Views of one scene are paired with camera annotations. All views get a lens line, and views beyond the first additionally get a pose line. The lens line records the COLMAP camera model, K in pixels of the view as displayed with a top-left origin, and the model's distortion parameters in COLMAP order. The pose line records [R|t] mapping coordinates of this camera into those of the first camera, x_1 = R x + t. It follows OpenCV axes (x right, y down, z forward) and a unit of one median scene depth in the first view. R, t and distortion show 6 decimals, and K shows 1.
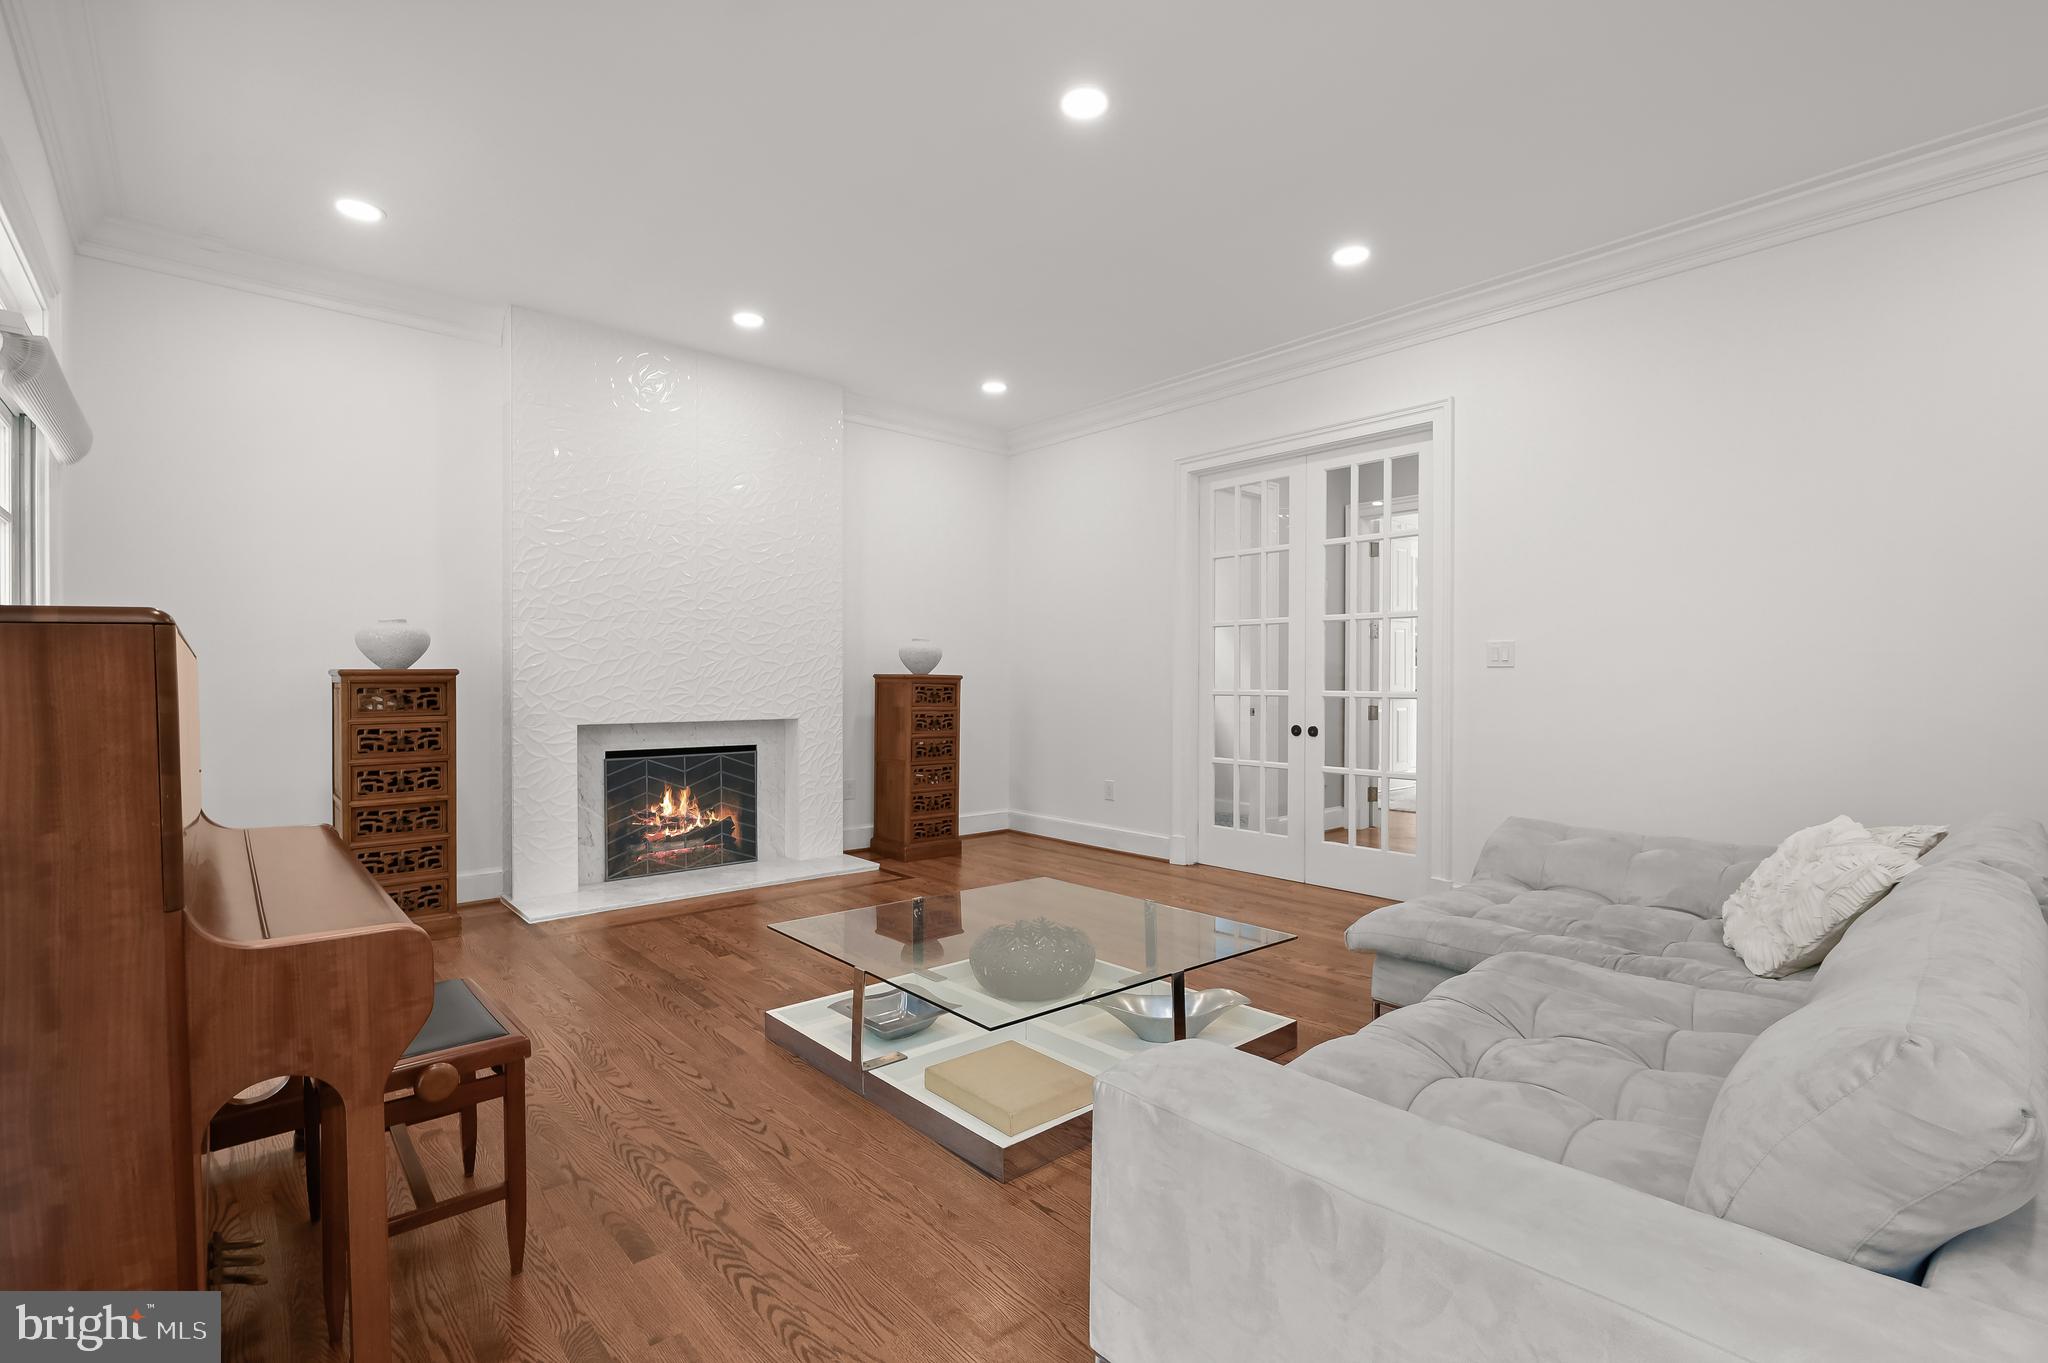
lens RADIAL K [[933.0, 0, 1029.4], [0, 933.0, 695.3], [0, 0, 1]] dist [0.012550, -0.000023]
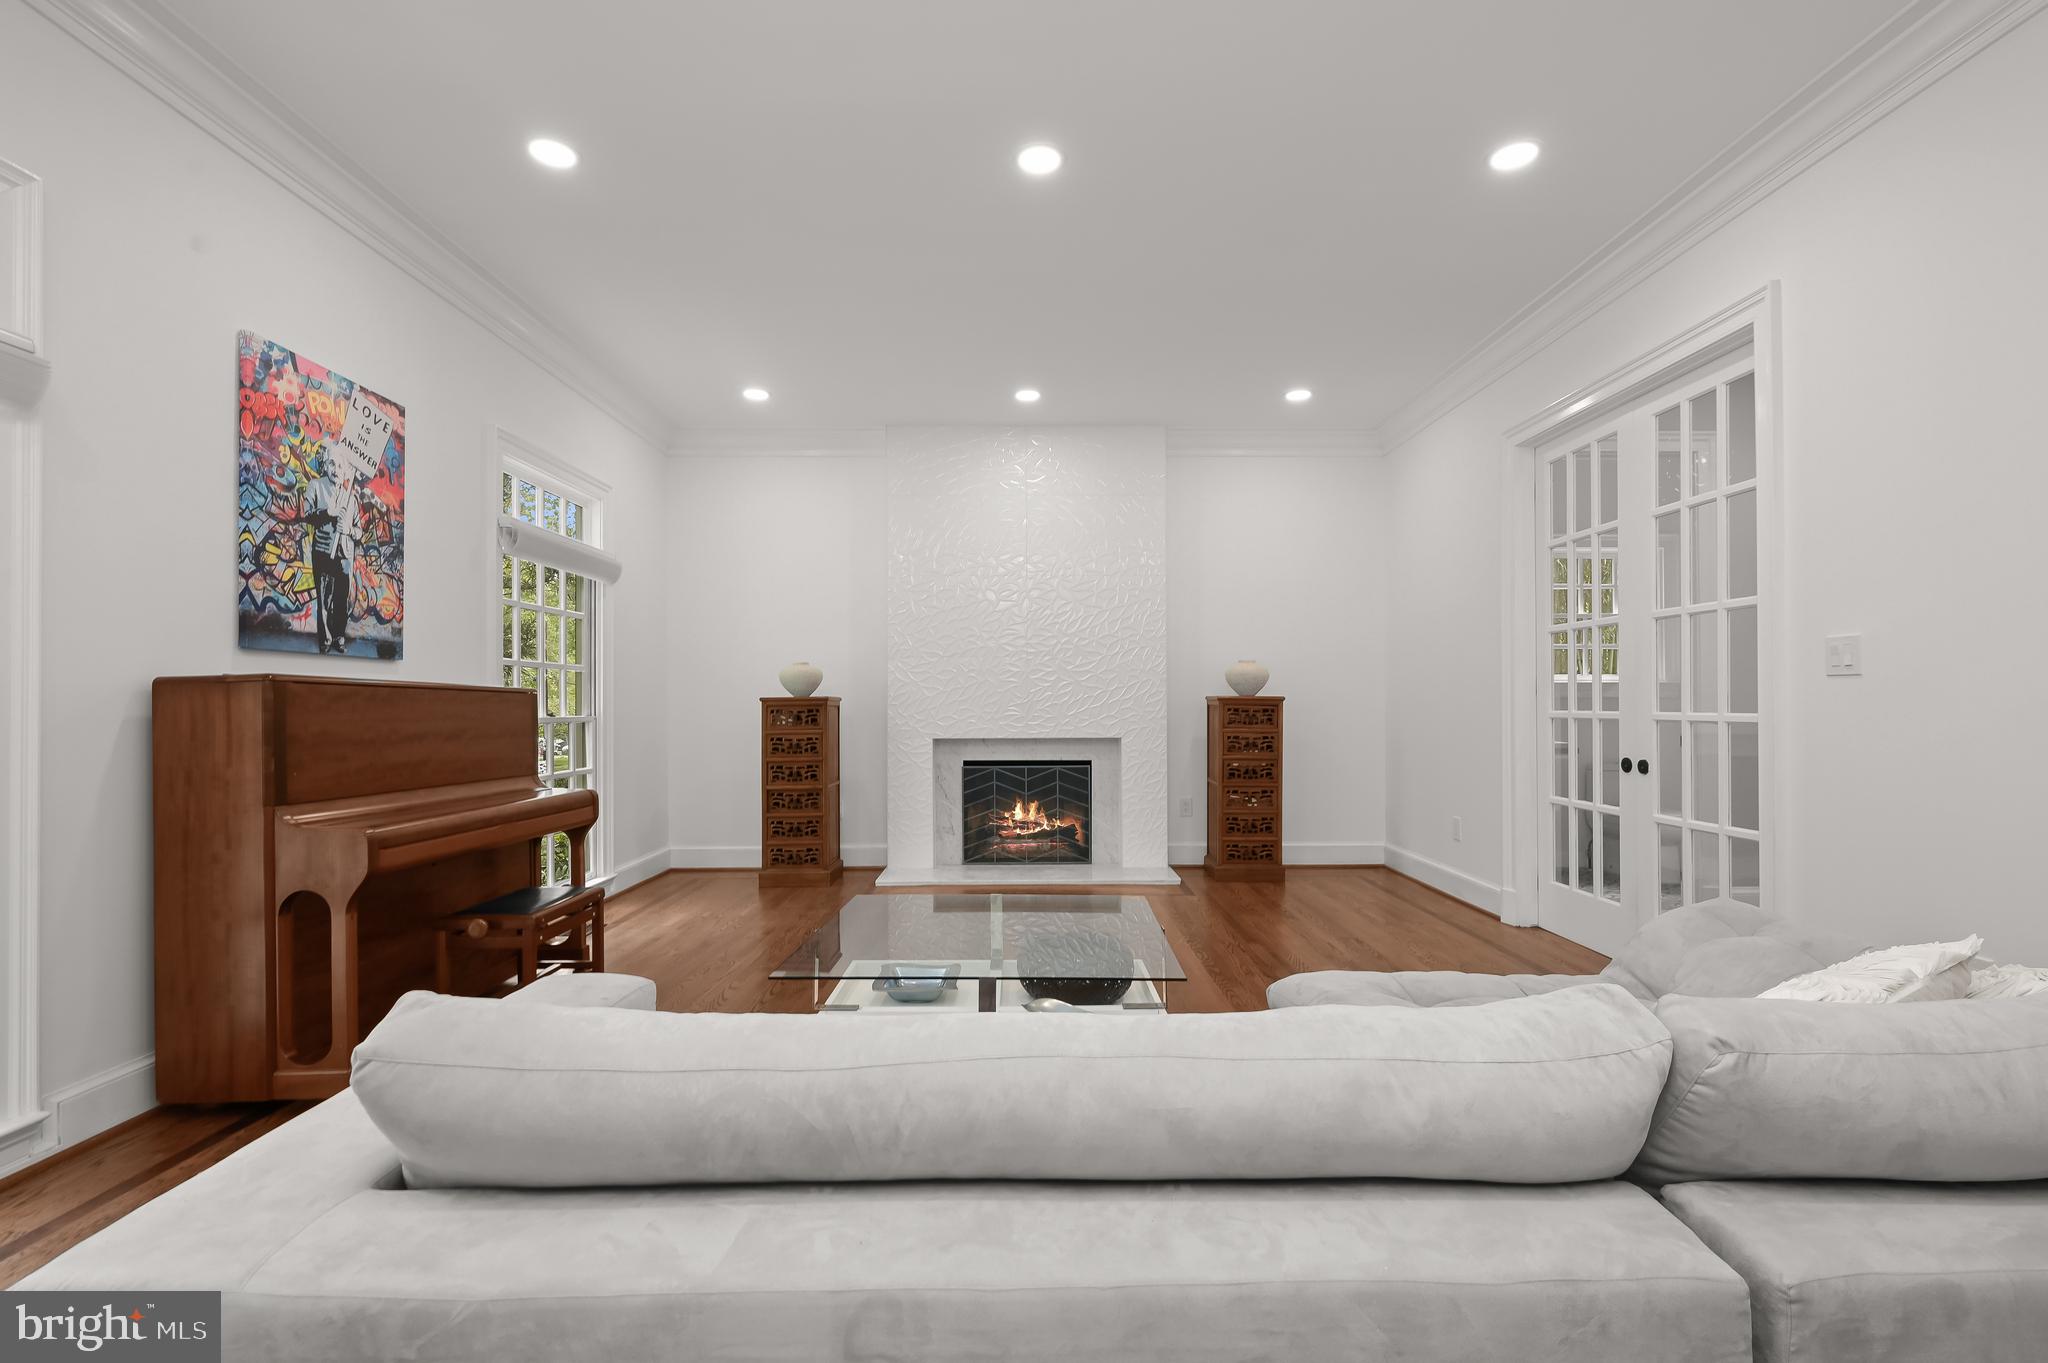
lens RADIAL K [[933.0, 0, 1029.4], [0, 933.0, 695.3], [0, 0, 1]] dist [0.012550, -0.000023]
pose [[0.750470, -0.012077, -0.660794, 0.419561], [-0.004348, 0.999721, -0.023209, 0.001262], [0.660890, 0.020291, 0.750208, 0.112219]]
